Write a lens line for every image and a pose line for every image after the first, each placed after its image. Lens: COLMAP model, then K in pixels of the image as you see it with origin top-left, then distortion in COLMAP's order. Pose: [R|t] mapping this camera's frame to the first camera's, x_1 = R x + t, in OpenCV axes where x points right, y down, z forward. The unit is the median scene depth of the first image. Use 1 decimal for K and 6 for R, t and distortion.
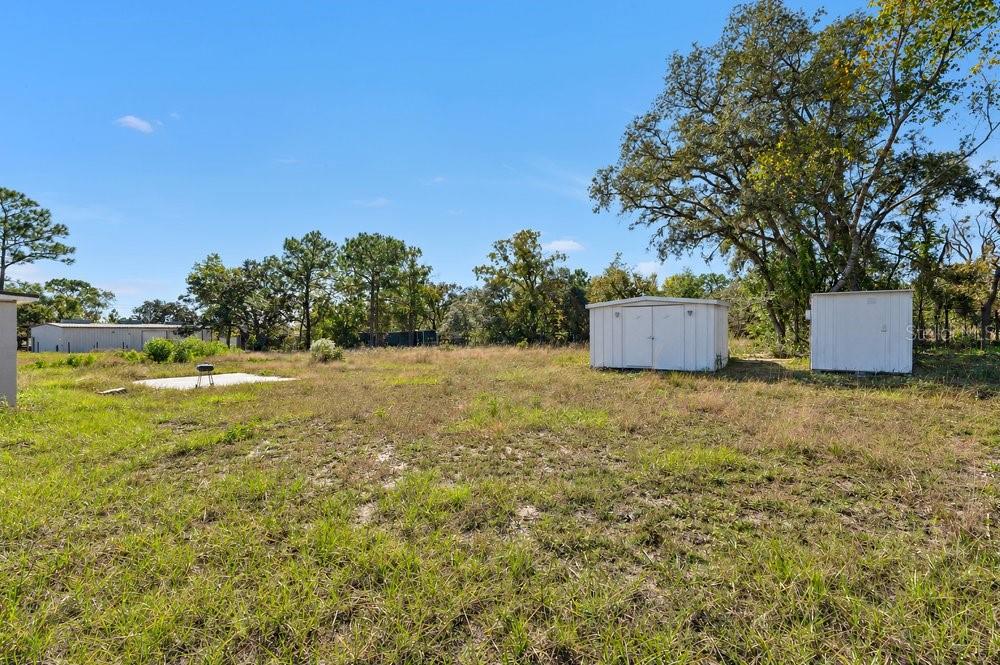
lens RADIAL K [[459.2, 0, 493.5], [0, 459.2, 334.8], [0, 0, 1]] dist [0.001515, 0.000199]
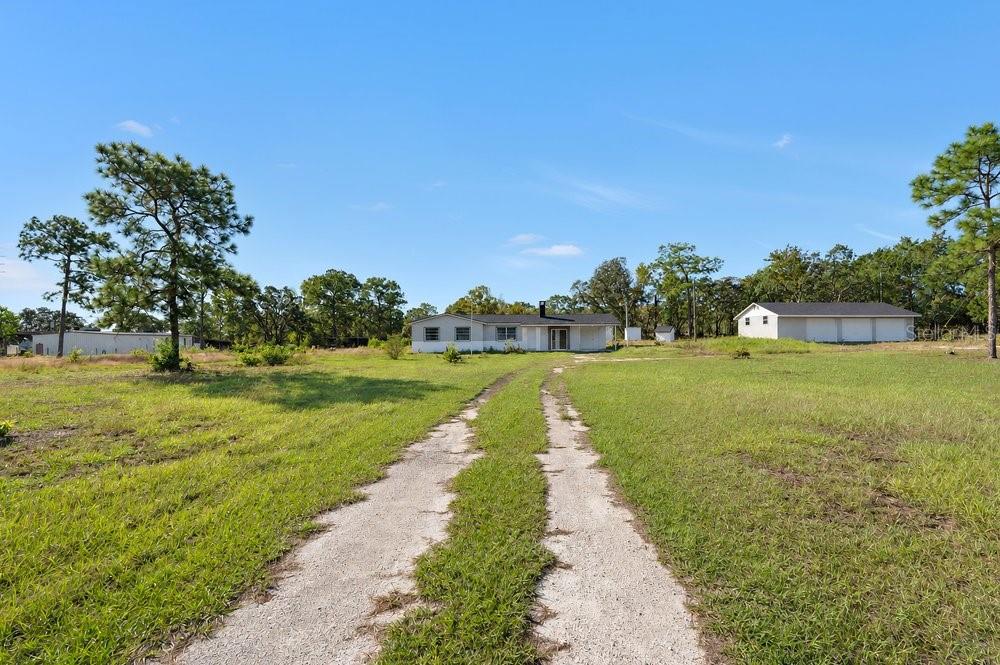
lens RADIAL K [[451.1, 0, 501.3], [0, 451.1, 338.4], [0, 0, 1]] dist [0.000713, 0.000199]
pose [[0.842620, -0.007934, 0.538450, -0.752445], [0.006659, 0.999969, 0.004312, -0.005553], [-0.538467, -0.000048, 0.842646, -0.582814]]
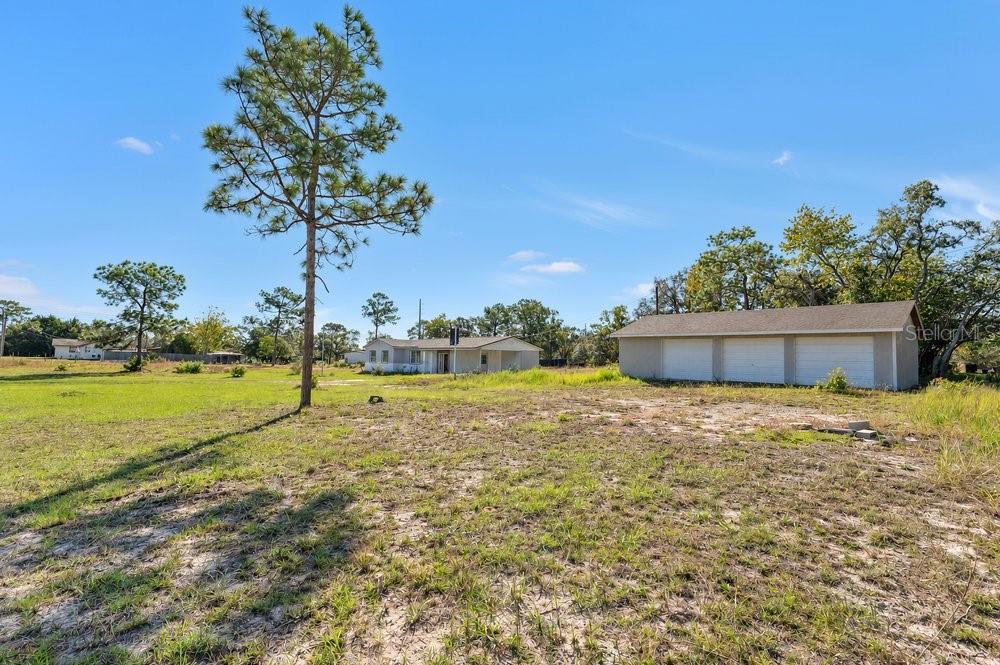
lens RADIAL K [[435.2, 0, 500.0], [0, 435.2, 332.5], [0, 0, 1]] dist [-0.000194, 0.000059]
pose [[0.974901, 0.000999, -0.222636, -0.007654], [-0.013833, 0.998330, -0.056092, -0.011704], [0.222208, 0.057764, 0.973287, -0.682408]]
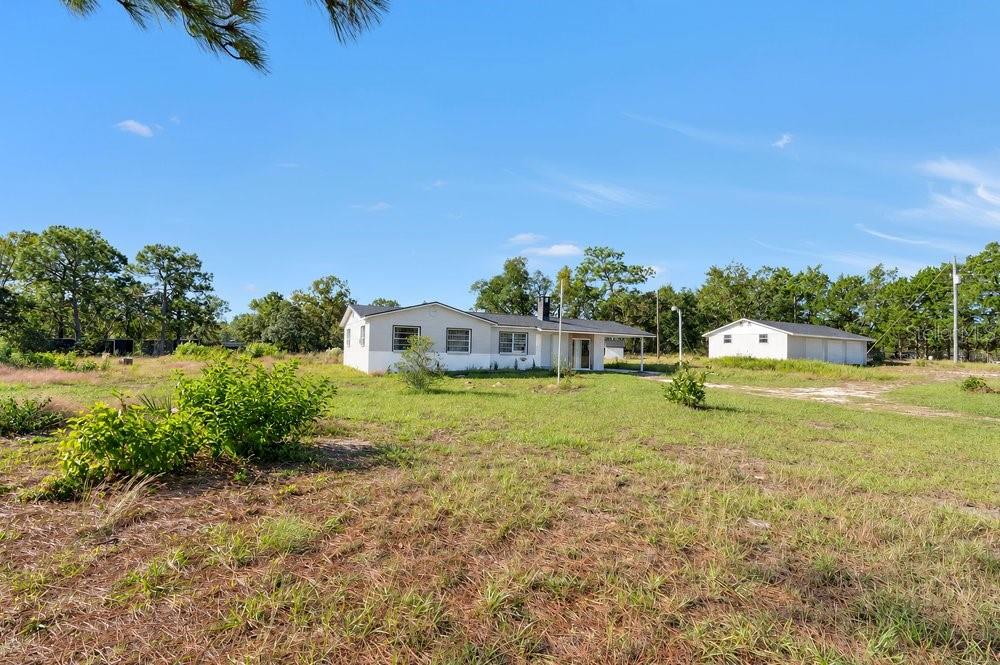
lens RADIAL K [[459.2, 0, 493.5], [0, 459.2, 334.8], [0, 0, 1]] dist [0.001515, 0.000199]
pose [[0.502930, 0.042230, 0.863295, -0.771771], [-0.025913, 0.999093, -0.033777, -0.001243], [-0.863939, -0.005383, 0.503568, -0.174687]]
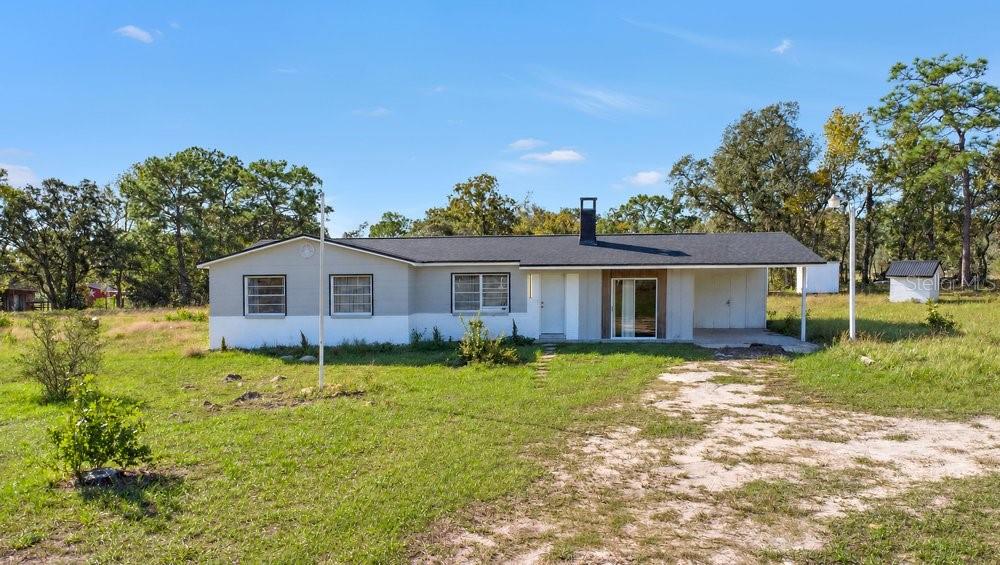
lens RADIAL K [[736.0, 0, 498.3], [0, 736.0, 283.7], [0, 0, 1]] dist [0.031394, 0.002171]
pose [[0.880709, -0.019169, 0.473270, -0.530533], [0.010699, 0.999731, 0.020582, -0.023542], [-0.473538, -0.013063, 0.880677, -0.331250]]
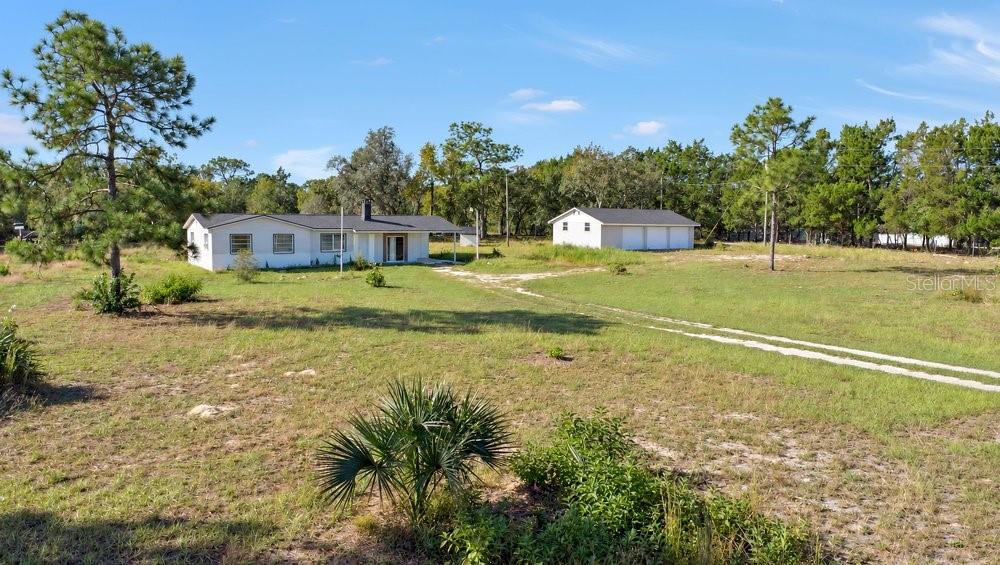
lens RADIAL K [[736.0, 0, 498.3], [0, 736.0, 283.7], [0, 0, 1]] dist [0.031394, 0.002171]
pose [[0.408217, -0.079161, 0.909446, -1.138623], [-0.009954, 0.995788, 0.091144, -0.046067], [-0.912831, -0.046259, 0.405709, -0.543035]]
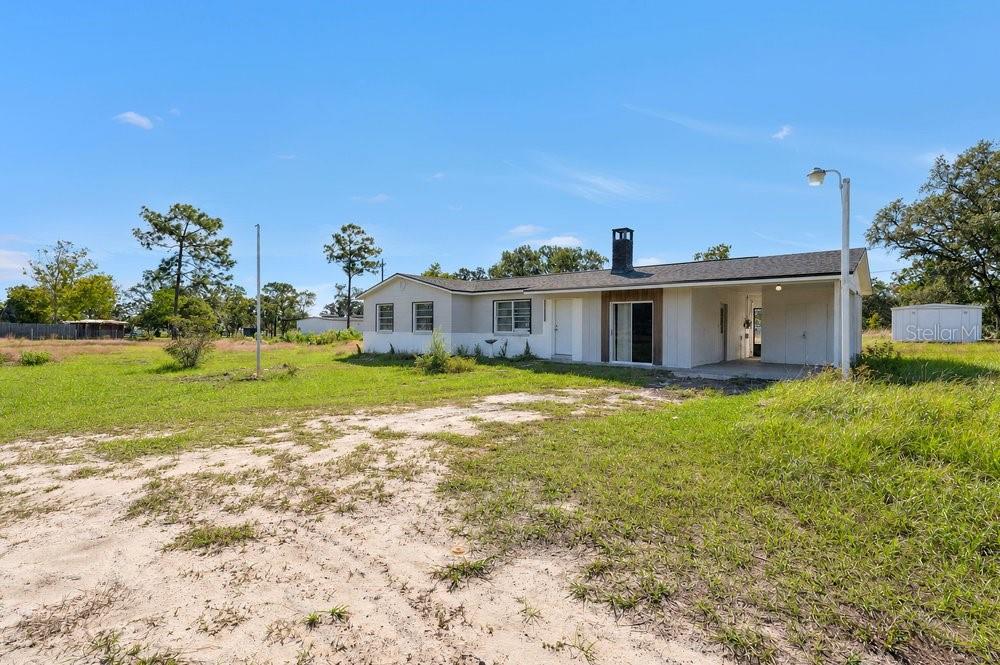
lens RADIAL K [[455.1, 0, 504.1], [0, 455.1, 331.0], [0, 0, 1]] dist [-0.003685, -0.000802]
pose [[0.992137, 0.005257, -0.125042, -0.300348], [-0.003925, 0.999933, 0.010893, -0.003111], [0.125091, -0.010316, 0.992092, -0.259469]]
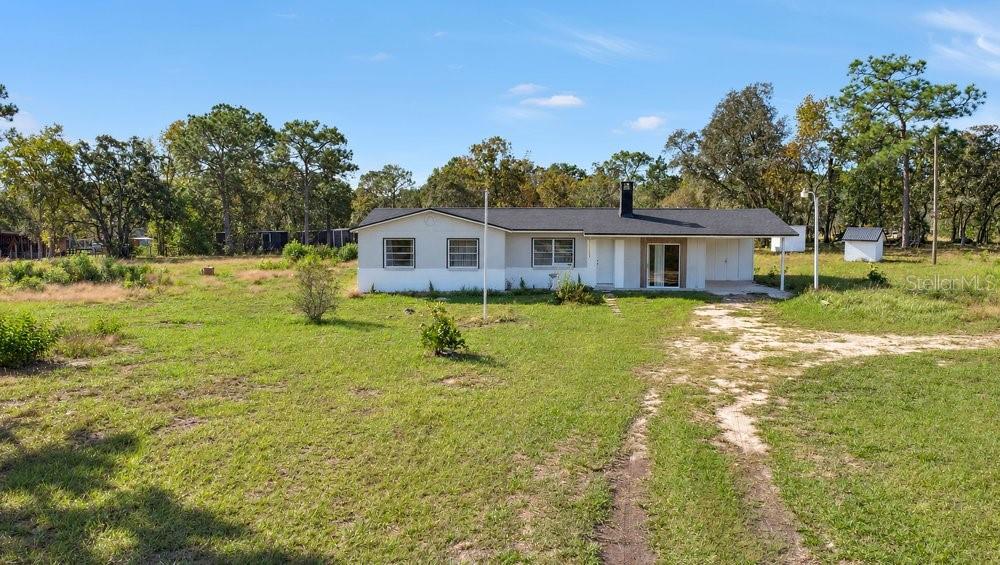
lens RADIAL K [[724.9, 0, 502.3], [0, 724.9, 303.9], [0, 0, 1]] dist [0.022373, -0.001035]
pose [[0.854983, -0.064206, 0.514667, -0.677058], [-0.000801, 0.992143, 0.125103, -0.042137], [-0.518655, -0.107373, 0.848214, -0.428844]]
